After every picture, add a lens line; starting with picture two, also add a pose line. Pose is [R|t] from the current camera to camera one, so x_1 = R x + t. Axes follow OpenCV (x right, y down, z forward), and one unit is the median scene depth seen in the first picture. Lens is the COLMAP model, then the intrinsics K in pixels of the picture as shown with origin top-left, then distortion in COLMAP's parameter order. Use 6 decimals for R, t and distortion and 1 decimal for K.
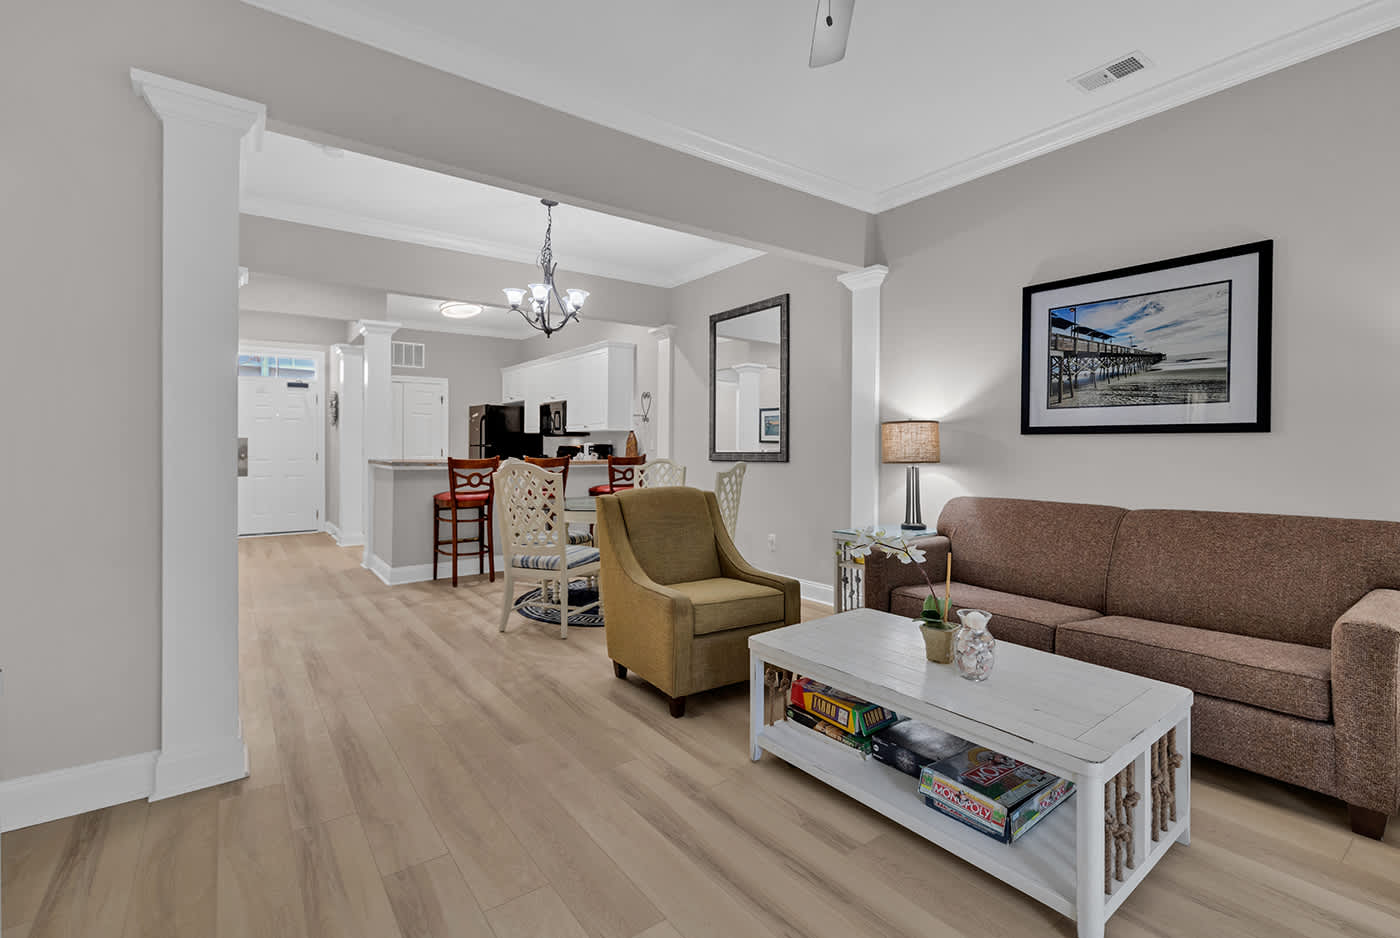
lens RADIAL K [[639.3, 0, 707.3], [0, 639.3, 452.1], [0, 0, 1]] dist [0.000555, -0.000200]
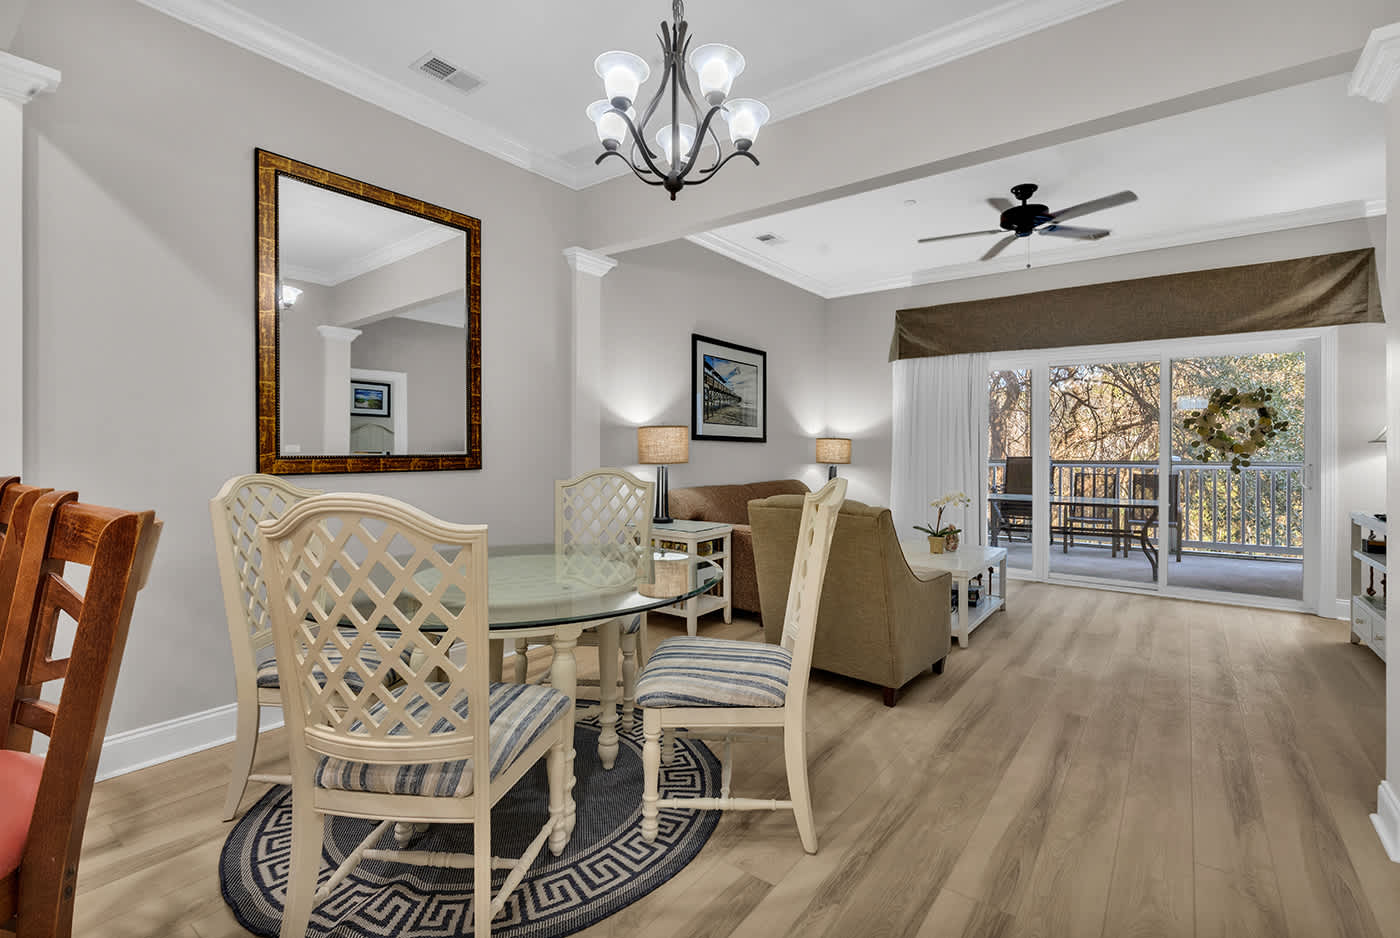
lens RADIAL K [[639.3, 0, 707.3], [0, 639.3, 452.1], [0, 0, 1]] dist [0.000555, -0.000200]
pose [[-0.282699, -0.002748, 0.959205, -0.879652], [0.001360, 0.999994, 0.003265, -0.006400], [-0.959208, 0.002228, -0.282693, 1.433750]]
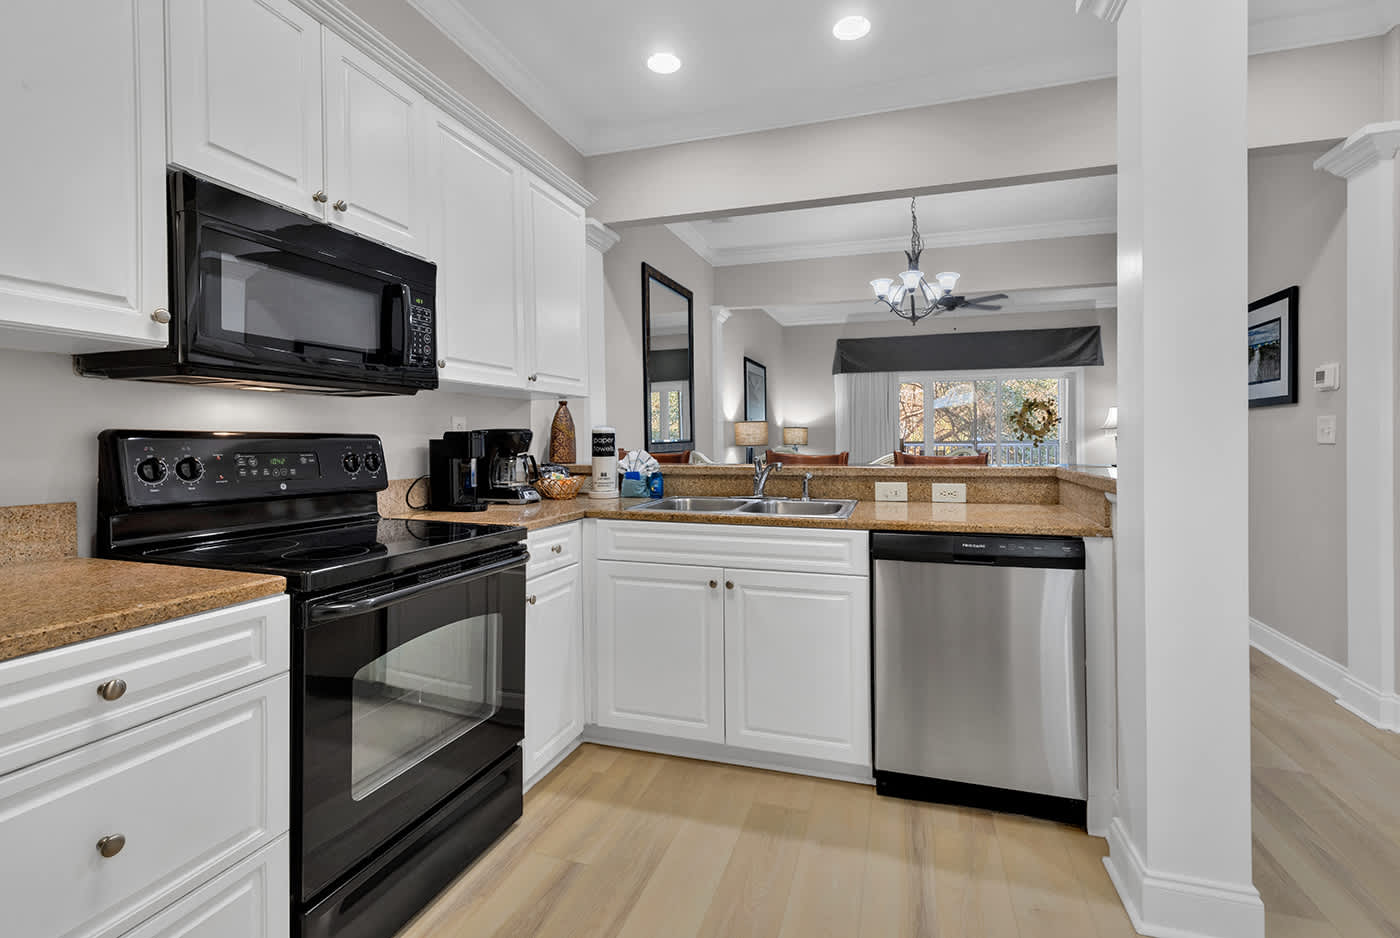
lens RADIAL K [[639.3, 0, 707.3], [0, 639.3, 452.1], [0, 0, 1]] dist [0.000555, -0.000200]
pose [[-0.580064, -0.018689, 0.814357, -1.134536], [0.009213, 0.999522, 0.029501, -0.018715], [-0.814519, 0.024615, -0.579614, 2.388604]]
